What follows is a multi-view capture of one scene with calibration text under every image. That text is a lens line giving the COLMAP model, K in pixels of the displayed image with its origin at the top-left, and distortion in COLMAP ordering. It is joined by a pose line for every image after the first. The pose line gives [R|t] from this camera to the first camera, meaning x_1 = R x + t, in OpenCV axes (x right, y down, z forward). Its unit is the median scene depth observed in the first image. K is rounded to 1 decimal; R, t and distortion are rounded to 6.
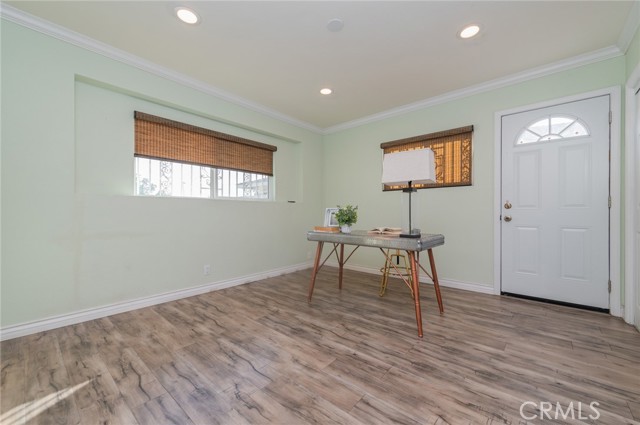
lens RADIAL K [[256.2, 0, 319.4], [0, 256.2, 212.9], [0, 0, 1]] dist [0.014991, -0.003269]
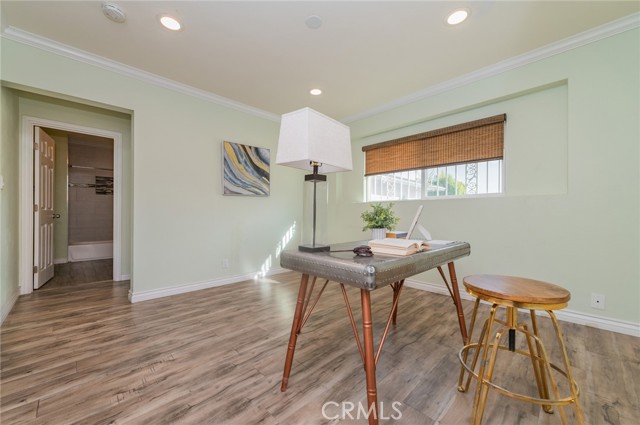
lens RADIAL K [[256.2, 0, 318.7], [0, 256.2, 211.6], [0, 0, 1]] dist [0.014991, -0.003269]
pose [[-0.087701, -0.008360, -0.996112, 1.227916], [0.000067, 0.999965, -0.008398, 0.002560], [0.996147, -0.000803, -0.087697, 1.306332]]
